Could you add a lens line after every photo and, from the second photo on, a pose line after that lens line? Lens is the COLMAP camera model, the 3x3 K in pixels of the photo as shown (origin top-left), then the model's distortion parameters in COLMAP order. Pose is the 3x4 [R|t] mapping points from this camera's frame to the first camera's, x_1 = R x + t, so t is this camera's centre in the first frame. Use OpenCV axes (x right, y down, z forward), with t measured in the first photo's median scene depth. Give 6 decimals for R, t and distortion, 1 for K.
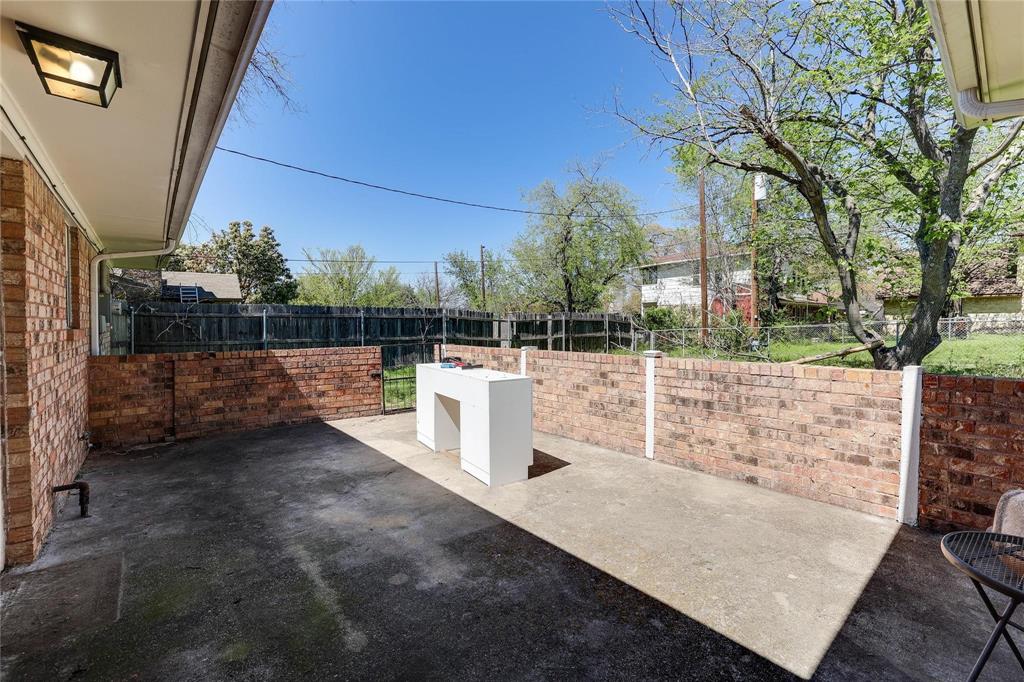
lens RADIAL K [[448.1, 0, 507.4], [0, 448.1, 321.3], [0, 0, 1]] dist [-0.044909, 0.016037]
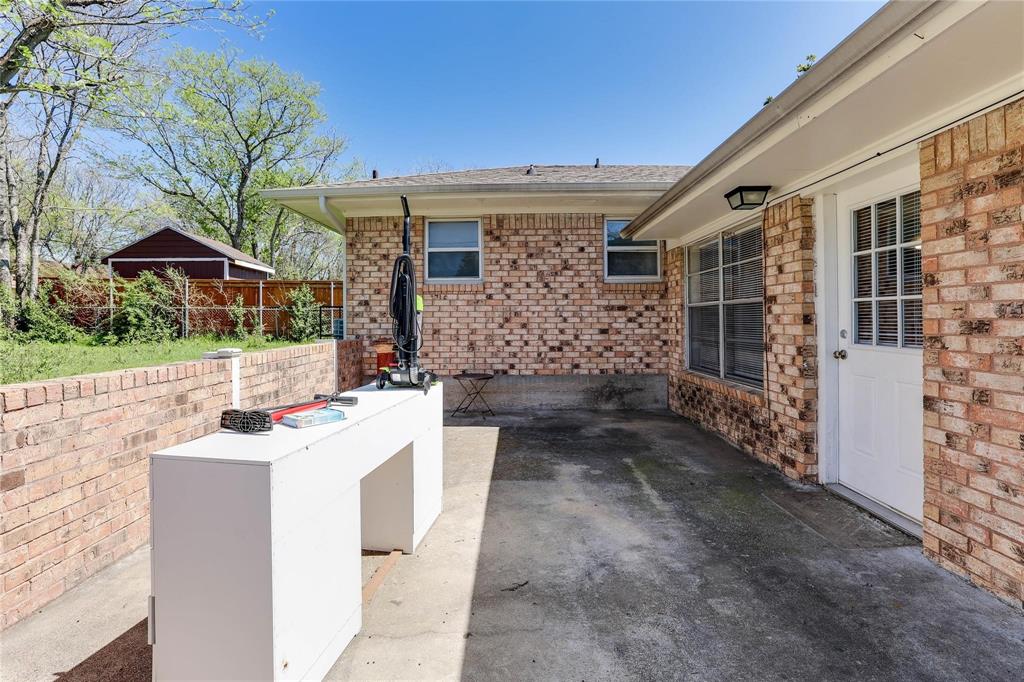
lens RADIAL K [[448.1, 0, 507.4], [0, 448.1, 321.3], [0, 0, 1]] dist [-0.044909, 0.016037]
pose [[-0.766231, -0.003103, 0.642557, -0.784480], [-0.002979, 0.999995, 0.001277, 0.022326], [-0.642558, -0.000936, -0.766237, 1.848583]]
